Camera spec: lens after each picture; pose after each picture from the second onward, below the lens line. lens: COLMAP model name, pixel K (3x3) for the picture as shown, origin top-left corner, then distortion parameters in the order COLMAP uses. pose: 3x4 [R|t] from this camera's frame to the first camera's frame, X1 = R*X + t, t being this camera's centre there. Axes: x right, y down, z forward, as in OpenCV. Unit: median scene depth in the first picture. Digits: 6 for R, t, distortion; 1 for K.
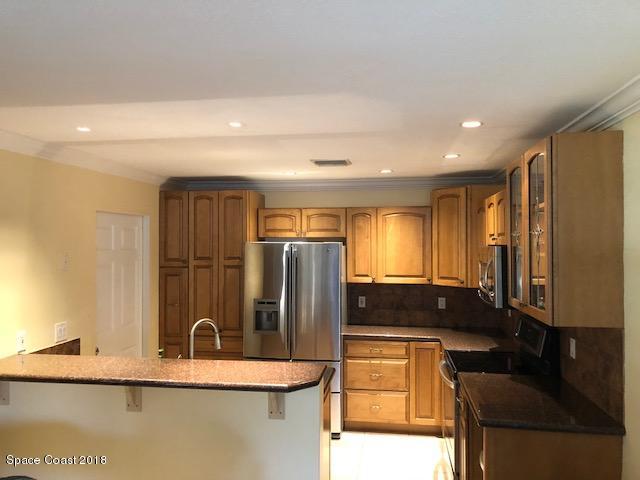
lens RADIAL K [[526.2, 0, 316.4], [0, 526.2, 234.9], [0, 0, 1]] dist [0.038174, -0.027436]
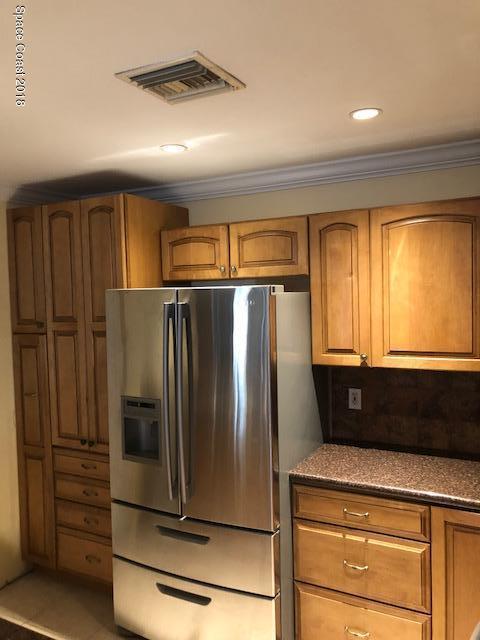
lens RADIAL K [[526.2, 0, 241.2], [0, 526.2, 323.2], [0, 0, 1]] dist [0.038174, -0.027436]
pose [[0.946565, -0.005544, -0.322465, 0.160894], [0.028870, 0.997295, 0.067599, 0.015141], [0.321218, -0.073297, 0.944164, 0.512736]]
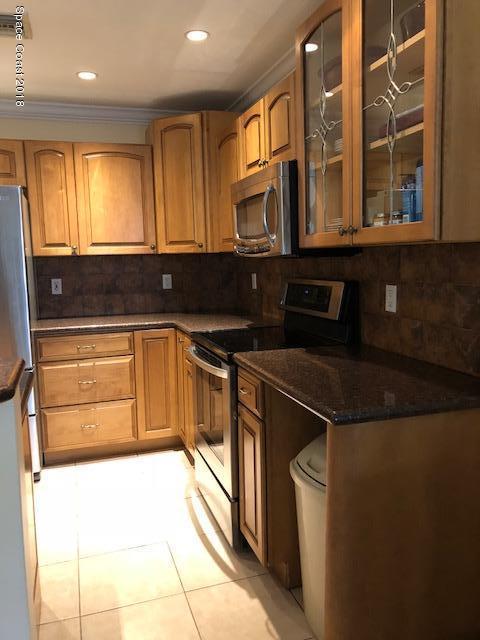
lens RADIAL K [[526.2, 0, 235.4], [0, 526.2, 316.1], [0, 0, 1]] dist [0.038174, -0.027436]
pose [[0.897317, -0.073466, 0.435231, -0.009926], [0.019573, 0.991704, 0.127045, 0.088086], [-0.440953, -0.105481, 0.891310, 0.282121]]
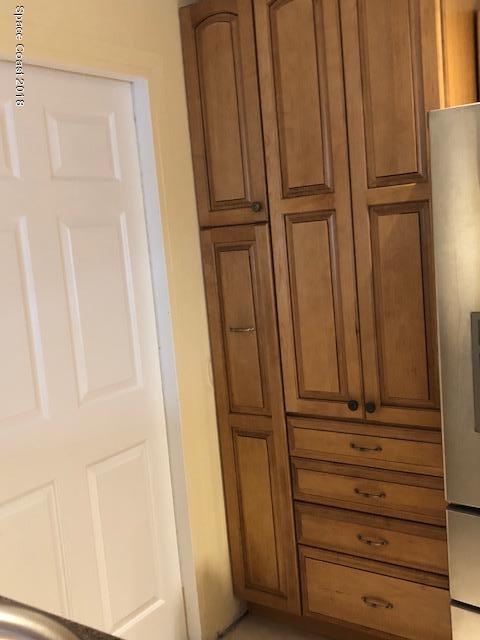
lens RADIAL K [[710.7, 0, 244.7], [0, 710.7, 324.0], [0, 0, 1]] dist [0.040891, 0.000000]
pose [[0.898736, -0.015932, -0.438202, -0.056979], [0.090111, 0.984721, 0.149012, 0.056897], [0.429132, -0.173409, 0.886439, 0.580589]]
